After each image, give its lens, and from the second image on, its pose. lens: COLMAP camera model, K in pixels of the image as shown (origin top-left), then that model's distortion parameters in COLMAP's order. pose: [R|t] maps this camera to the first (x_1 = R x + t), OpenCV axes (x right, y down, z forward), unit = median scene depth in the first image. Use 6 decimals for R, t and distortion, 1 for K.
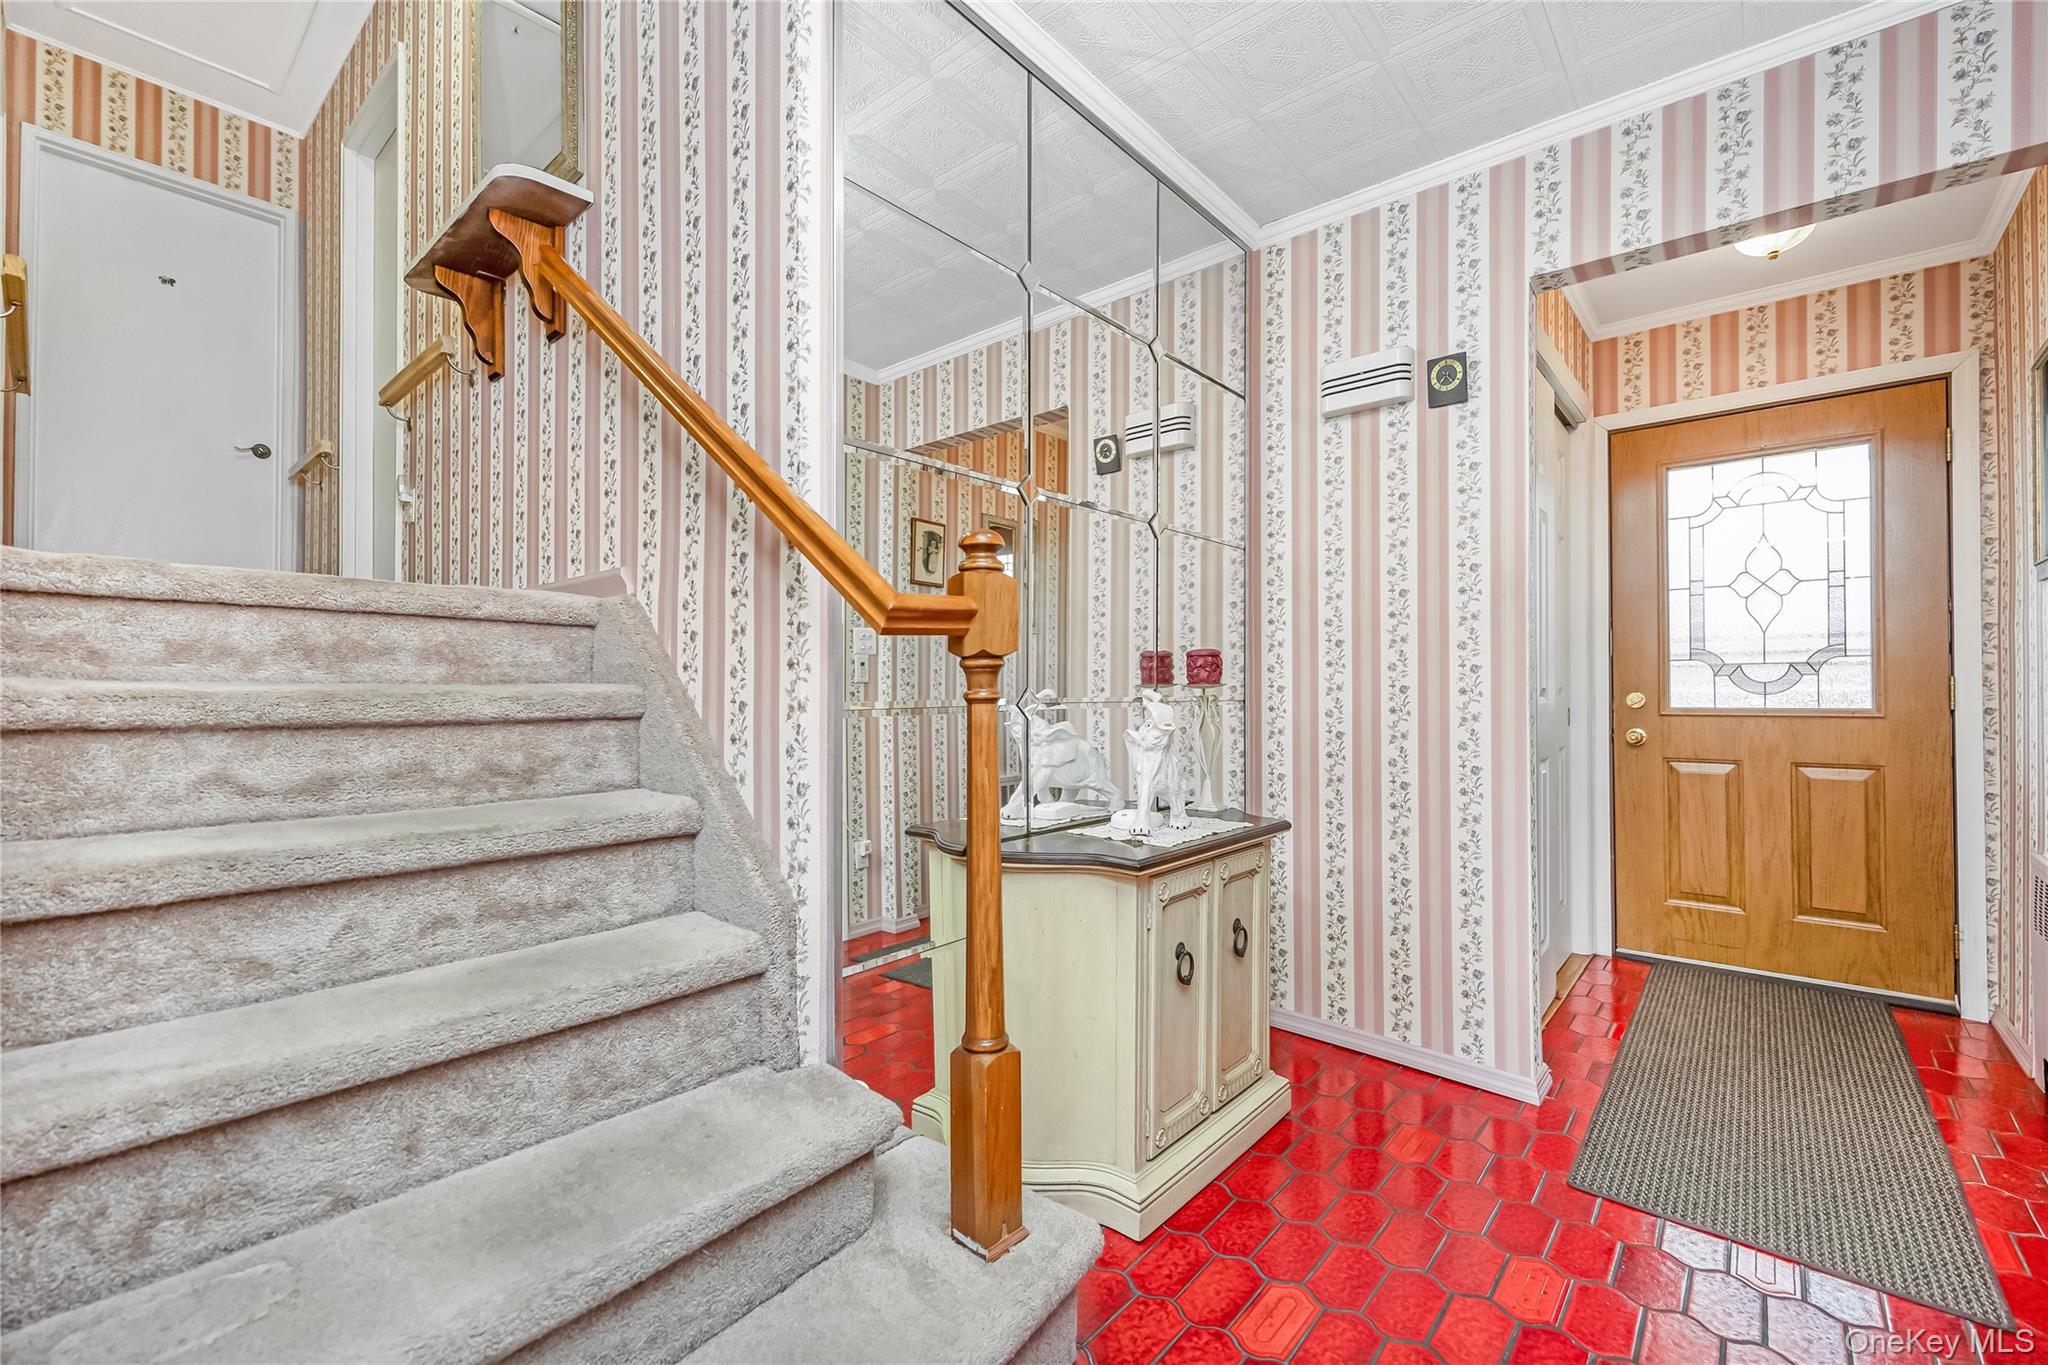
lens RADIAL K [[834.4, 0, 1032.6], [0, 834.4, 683.8], [0, 0, 1]] dist [-0.000911, 0.000382]
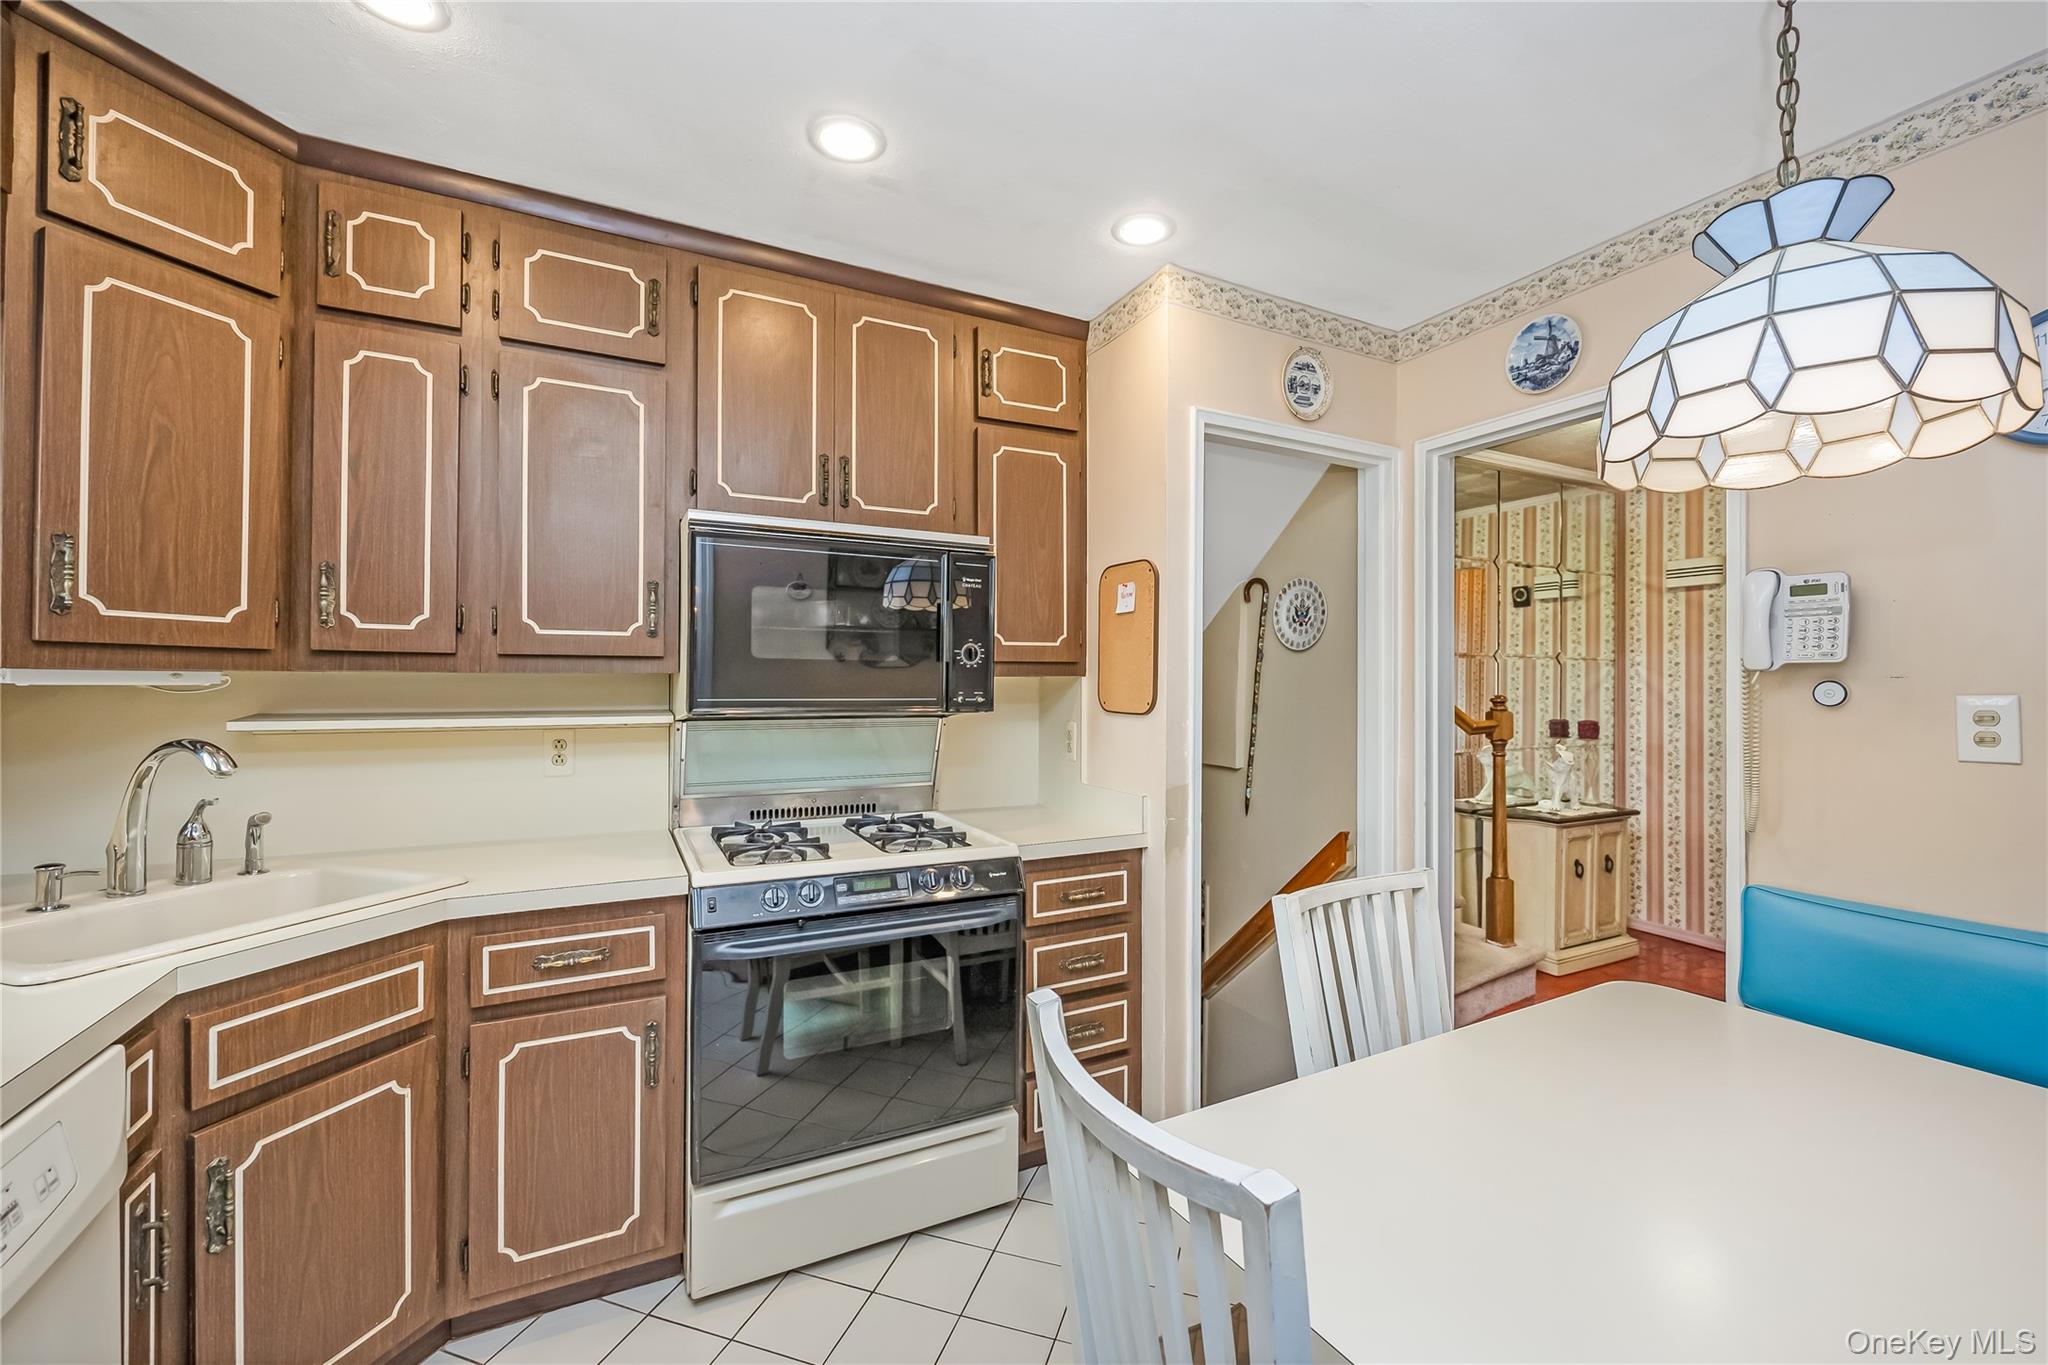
lens RADIAL K [[834.4, 0, 1026.3], [0, 834.4, 681.7], [0, 0, 1]] dist [-0.000911, 0.000382]
pose [[0.928917, 0.002190, -0.370281, -0.255520], [0.000625, 0.999972, 0.007482, -0.129458], [0.370287, -0.007181, 0.928890, -1.128689]]
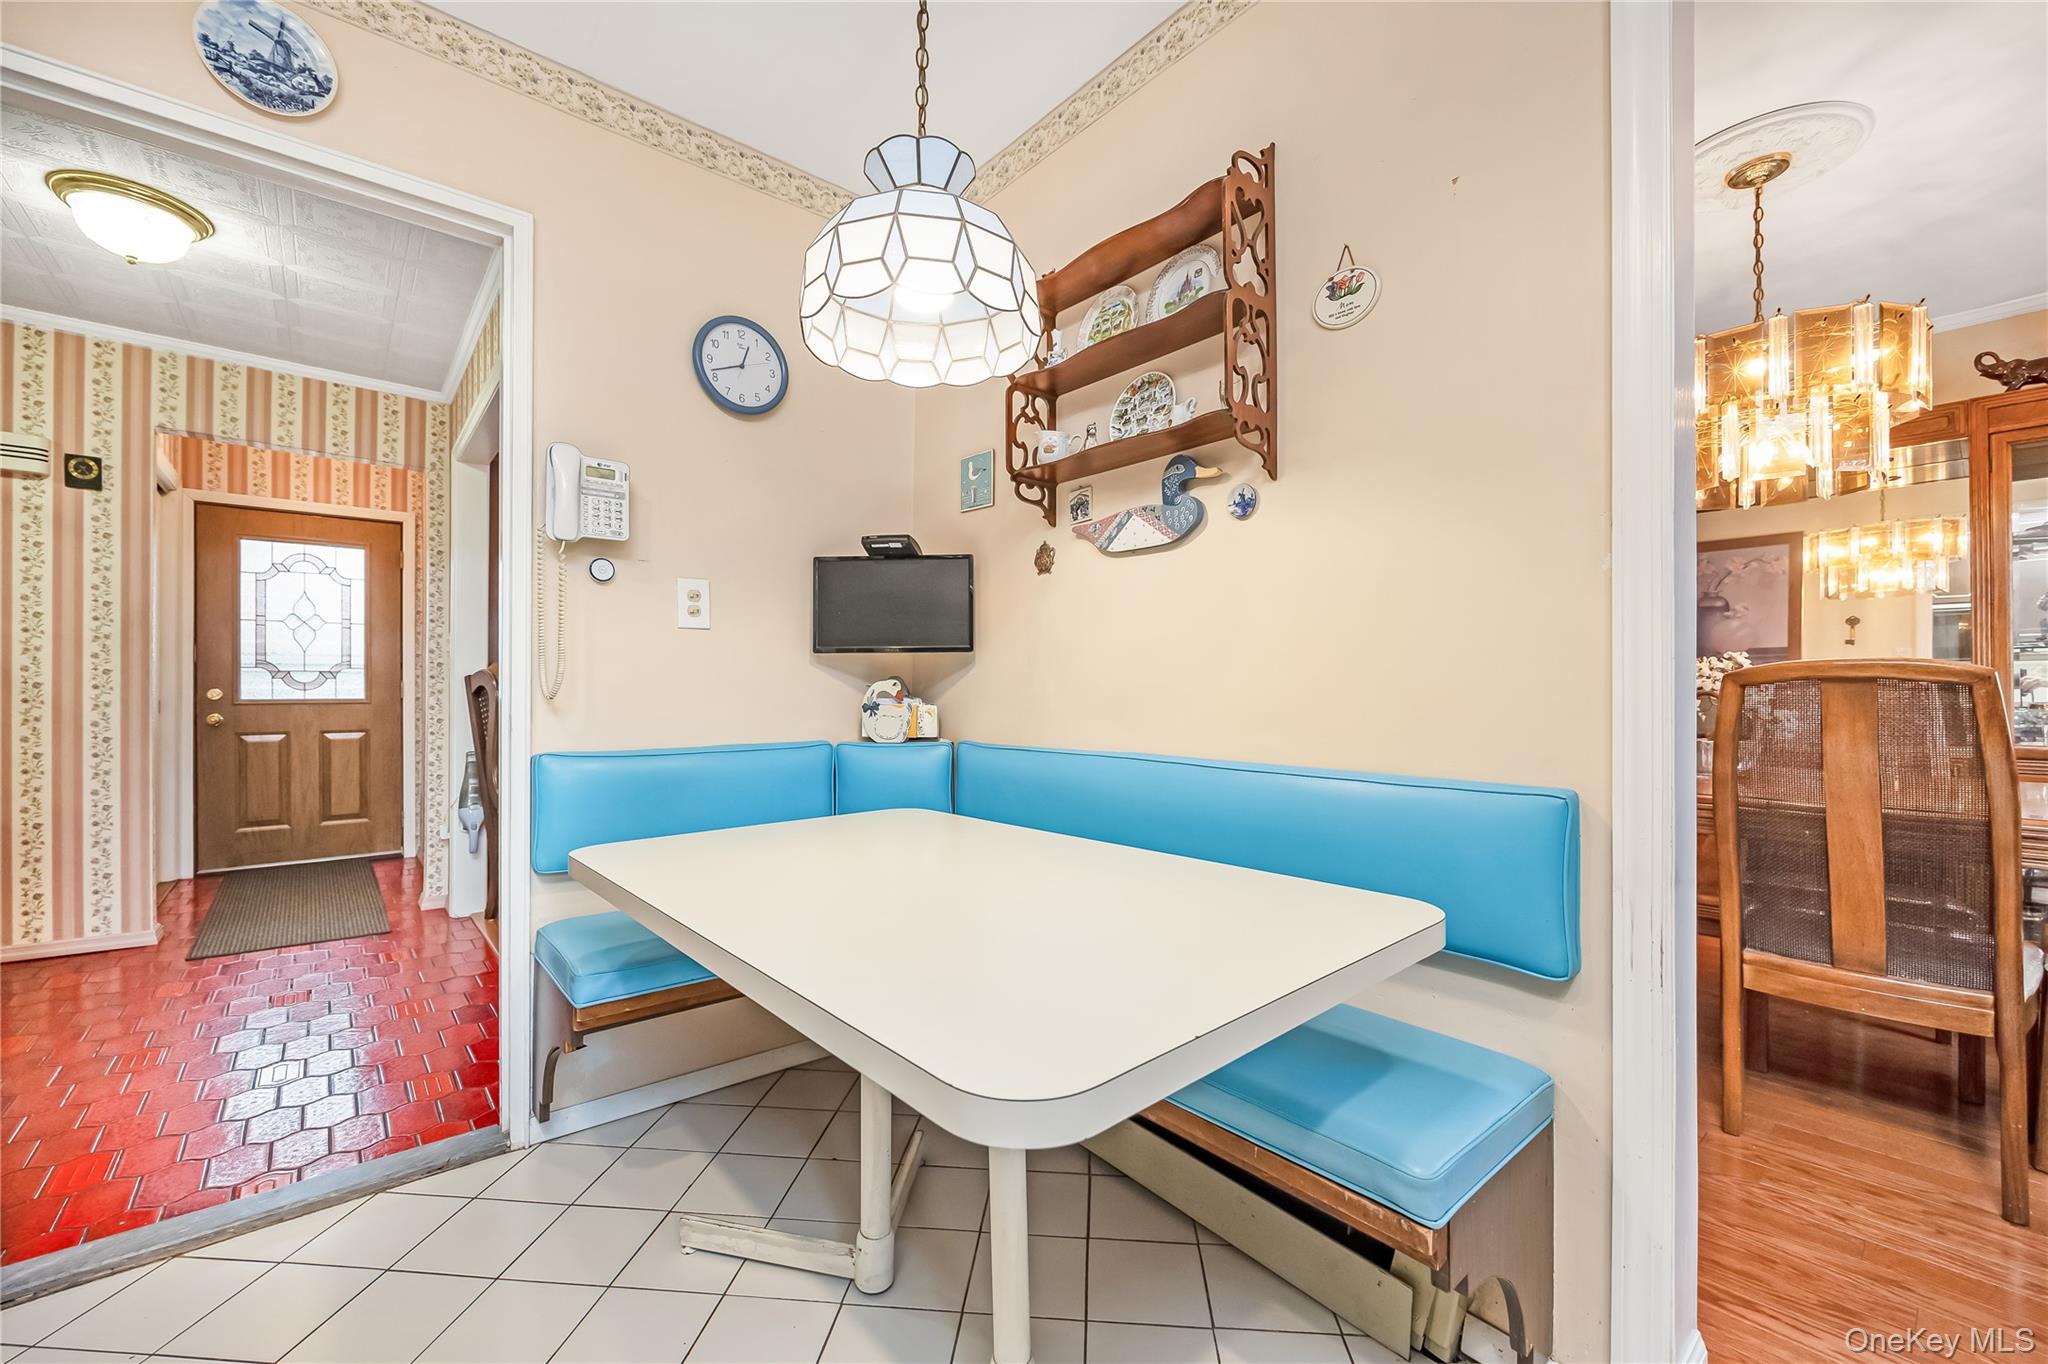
lens RADIAL K [[834.4, 0, 1029.2], [0, 834.4, 694.6], [0, 0, 1]] dist [-0.000911, 0.000382]
pose [[0.144538, -0.000612, 0.989499, -0.617872], [-0.012482, 0.999919, 0.002442, -0.000760], [-0.989420, -0.012704, 0.144519, -0.742436]]
